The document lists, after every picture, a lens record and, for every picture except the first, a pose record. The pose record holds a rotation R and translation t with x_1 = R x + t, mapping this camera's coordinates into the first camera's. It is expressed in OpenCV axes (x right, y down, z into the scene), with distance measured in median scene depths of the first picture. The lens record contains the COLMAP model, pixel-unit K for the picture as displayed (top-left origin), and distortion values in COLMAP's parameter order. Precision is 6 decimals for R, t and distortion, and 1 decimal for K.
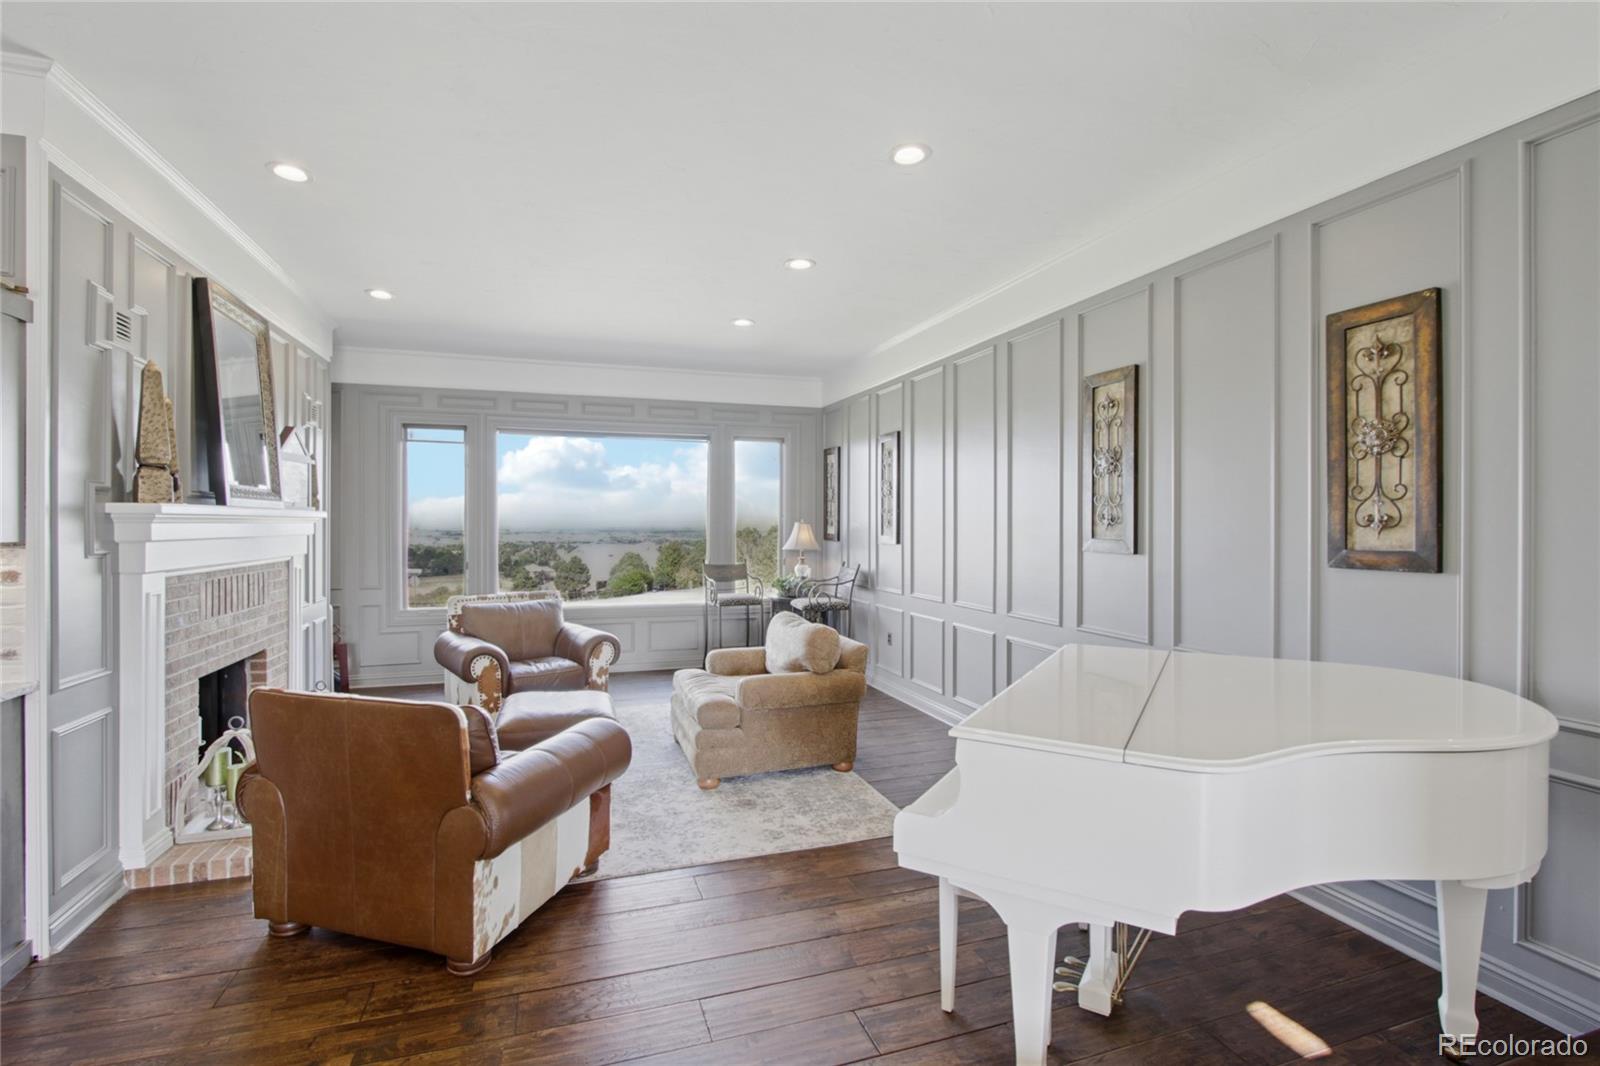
lens RADIAL K [[708.6, 0, 800.0], [0, 708.6, 533.0], [0, 0, 1]] dist [-0.044178, -0.000061]
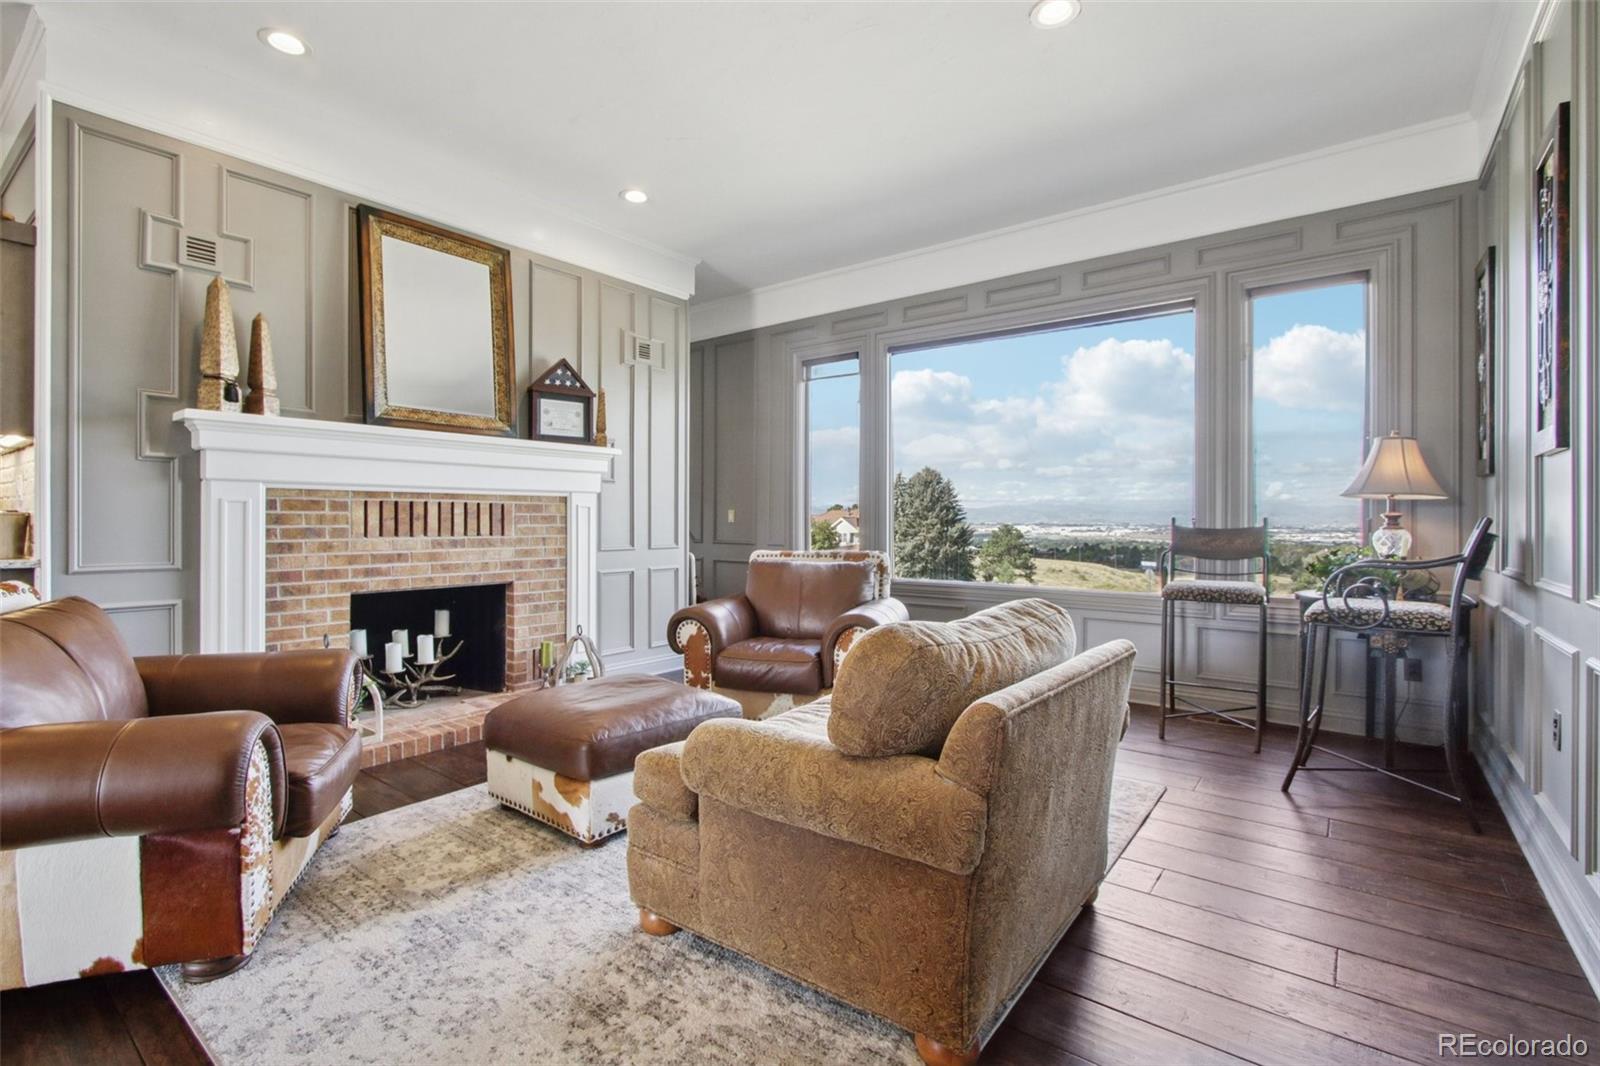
lens RADIAL K [[730.9, 0, 800.6], [0, 730.9, 518.4], [0, 0, 1]] dist [-0.017501, -0.000149]
pose [[0.554979, -0.001318, -0.831863, 0.243542], [-0.009463, 0.999924, -0.007897, 0.061340], [0.831810, 0.012255, 0.554925, 0.579939]]
